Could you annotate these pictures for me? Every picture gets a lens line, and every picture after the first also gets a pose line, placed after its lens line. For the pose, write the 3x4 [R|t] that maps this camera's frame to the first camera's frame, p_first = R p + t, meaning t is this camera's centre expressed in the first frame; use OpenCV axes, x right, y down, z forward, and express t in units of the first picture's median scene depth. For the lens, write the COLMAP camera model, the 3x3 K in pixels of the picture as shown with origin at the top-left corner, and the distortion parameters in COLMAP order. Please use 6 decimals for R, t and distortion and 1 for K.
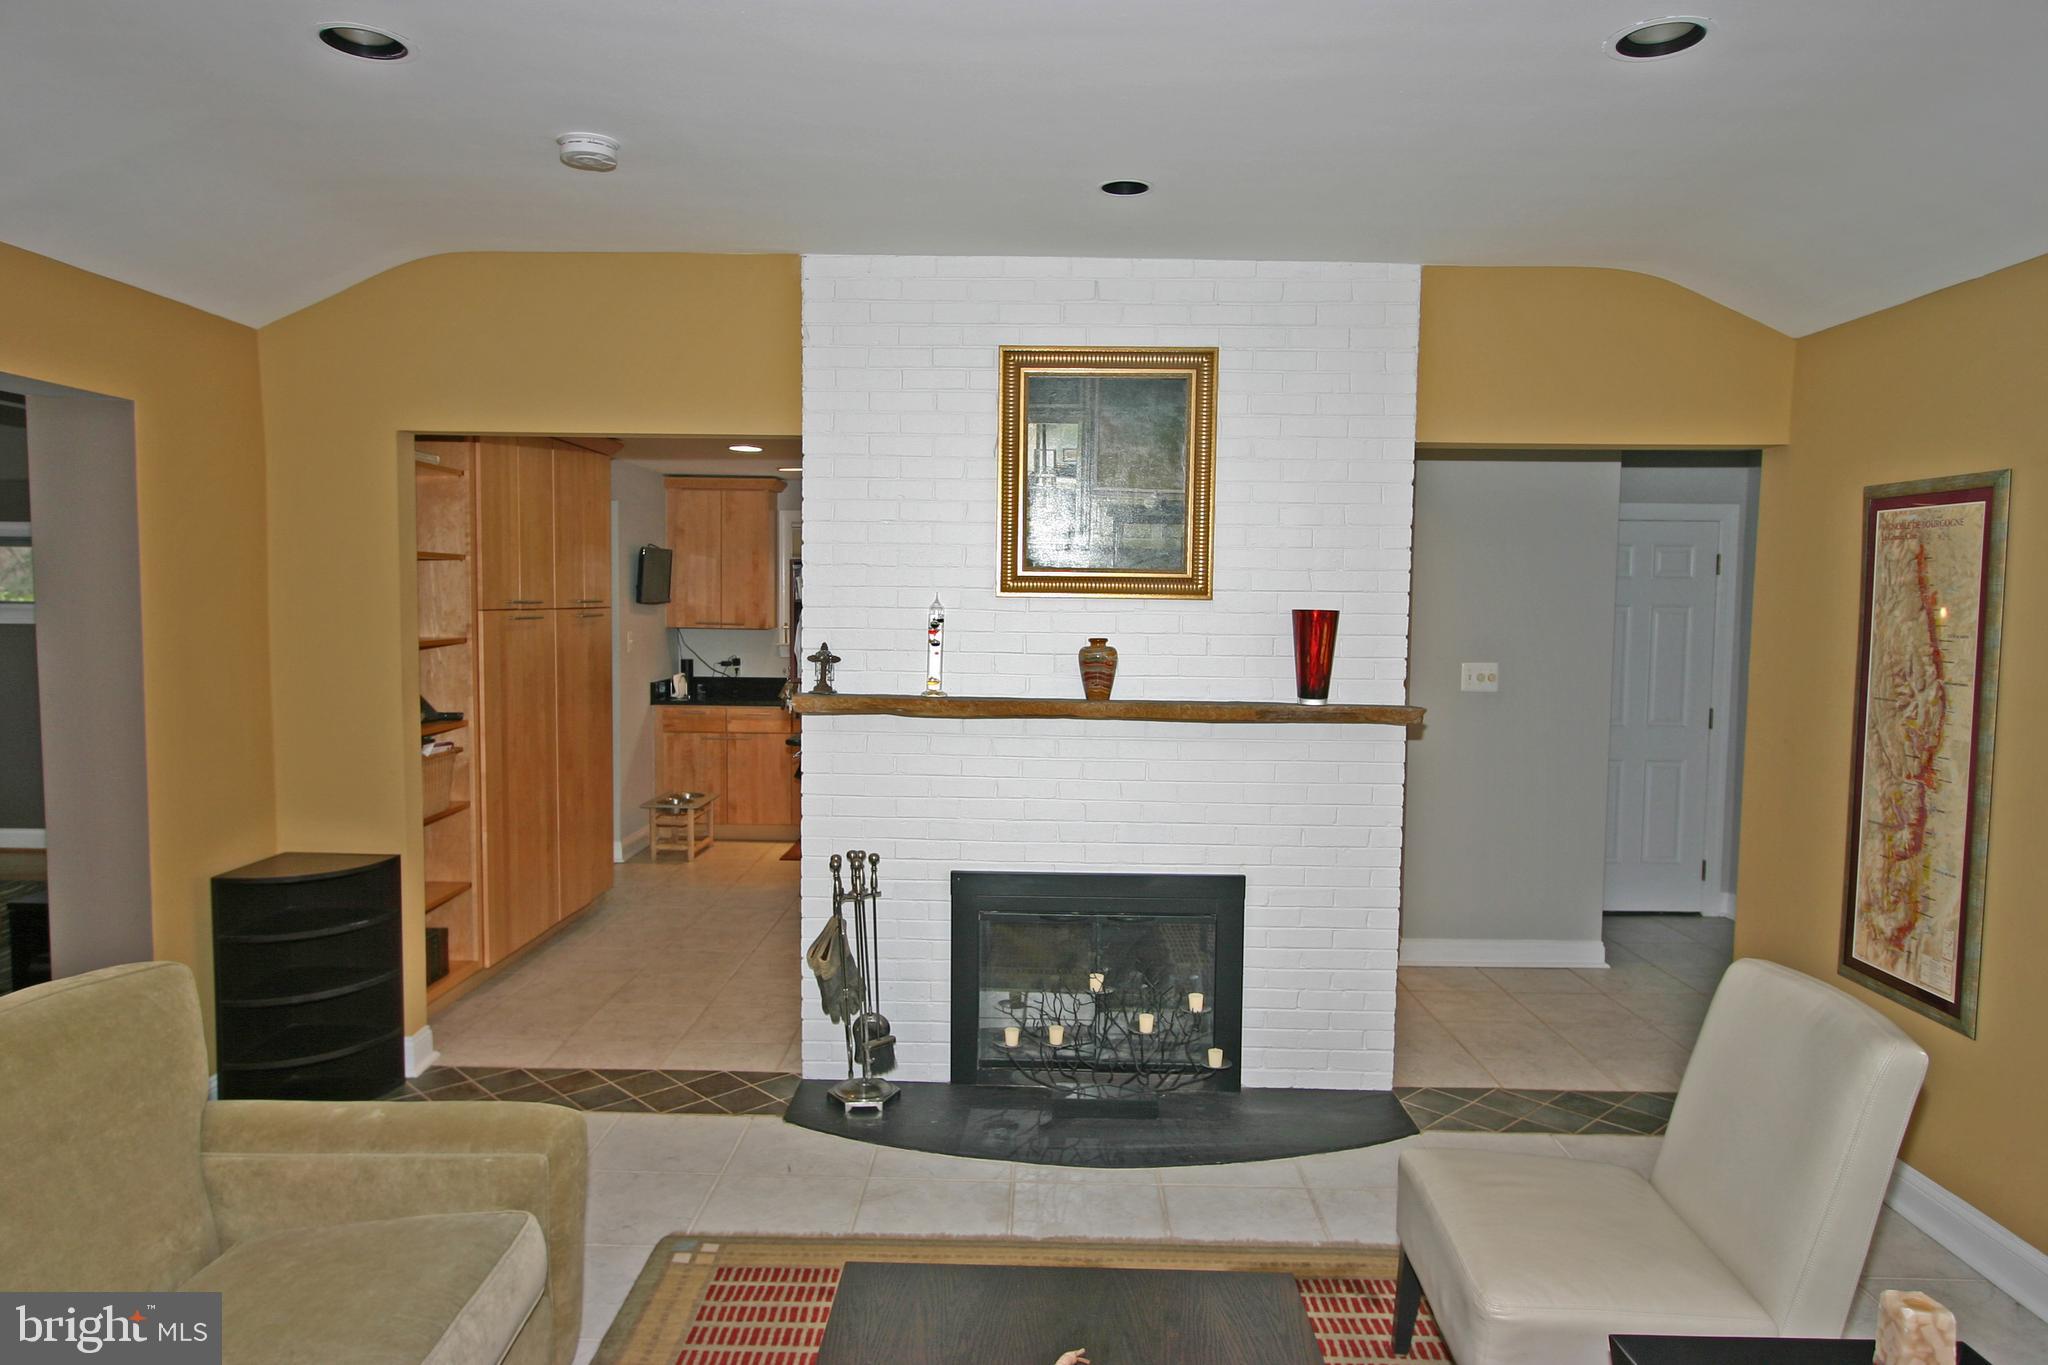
lens RADIAL K [[1317.6, 0, 1013.5], [0, 1317.6, 684.3], [0, 0, 1]] dist [-0.002044, 0.002139]
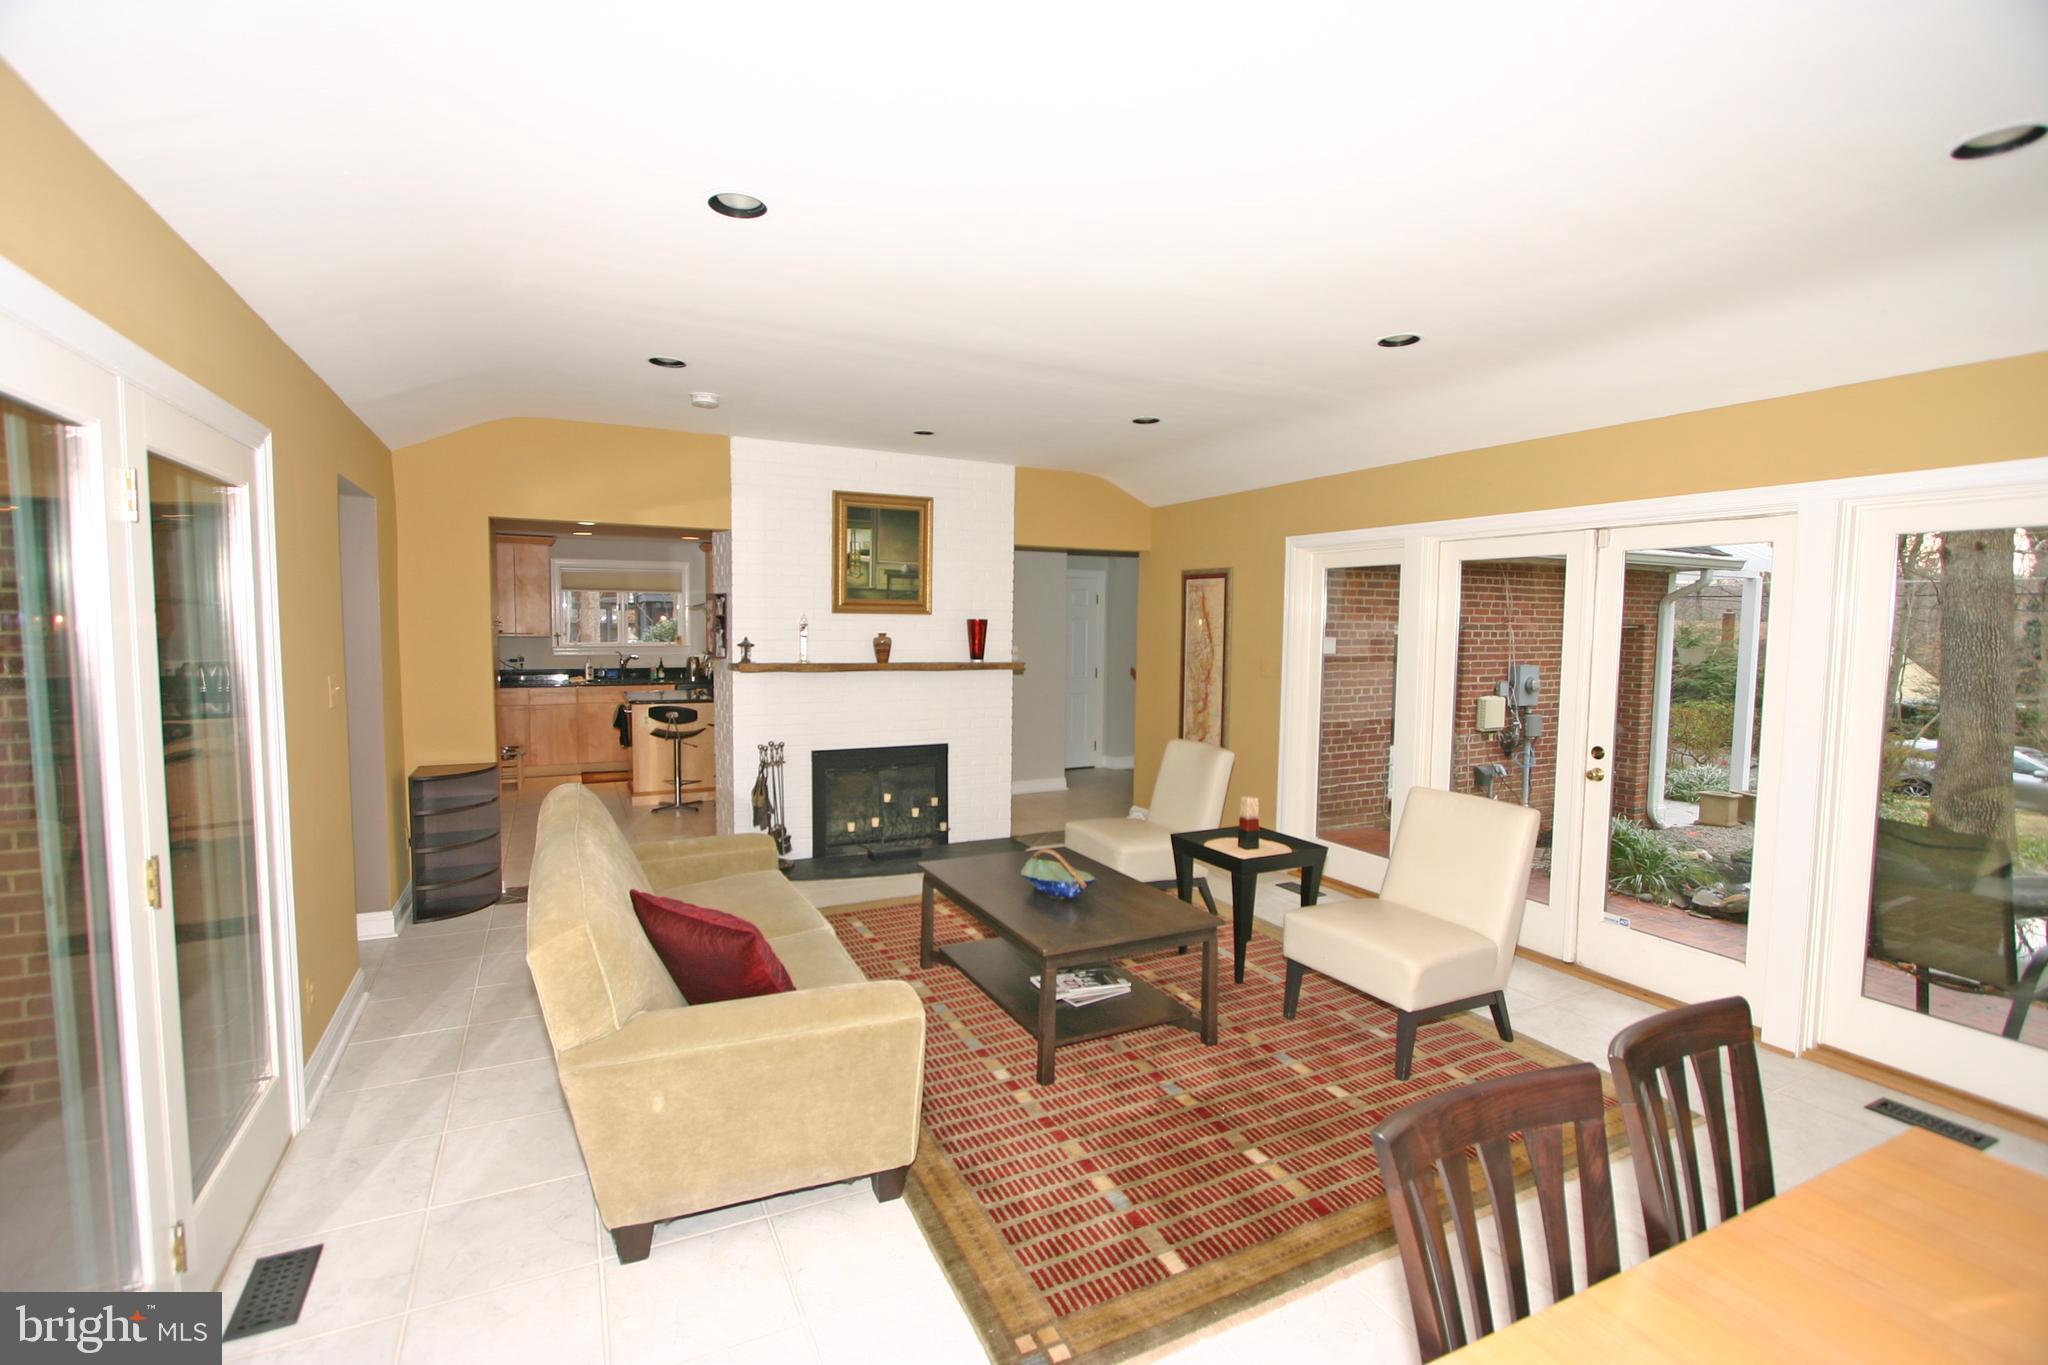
lens RADIAL K [[926.3, 0, 1029.1], [0, 926.3, 680.2], [0, 0, 1]] dist [-0.005677, -0.000272]
pose [[0.879492, -0.033382, 0.474741, -0.429666], [0.032927, 0.999415, 0.009275, 0.033424], [-0.474773, 0.007475, 0.880076, -0.399713]]
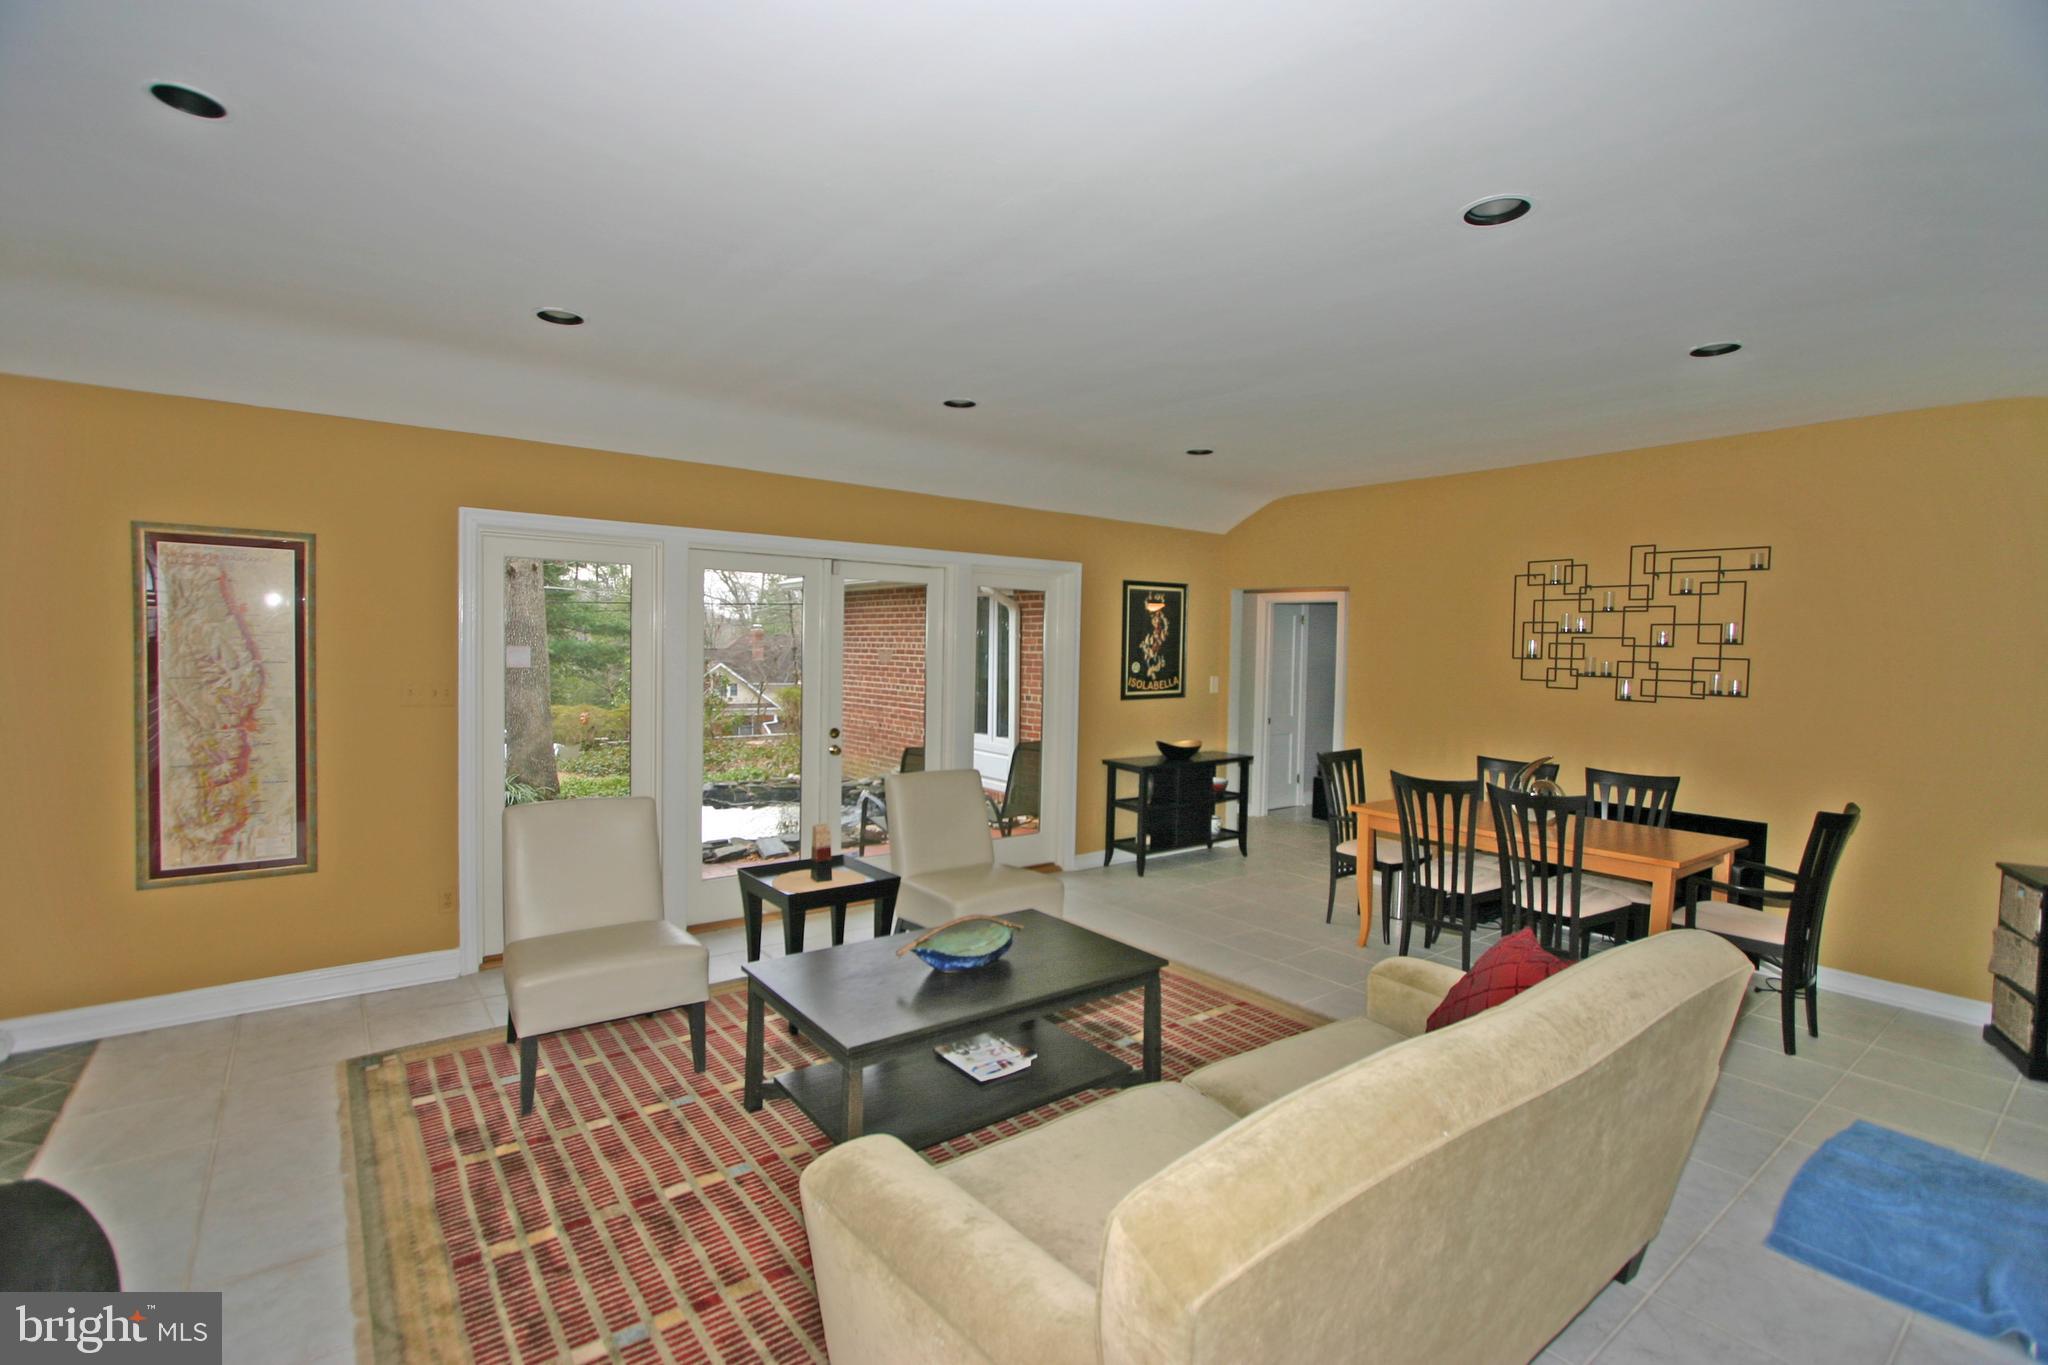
lens RADIAL K [[934.3, 0, 1017.5], [0, 934.3, 677.2], [0, 0, 1]] dist [-0.007031, -0.000209]
pose [[-0.628338, -0.052883, 0.776141, -0.585548], [0.027819, 0.995521, 0.090352, -0.047438], [-0.777443, 0.078363, -0.624053, 0.810533]]
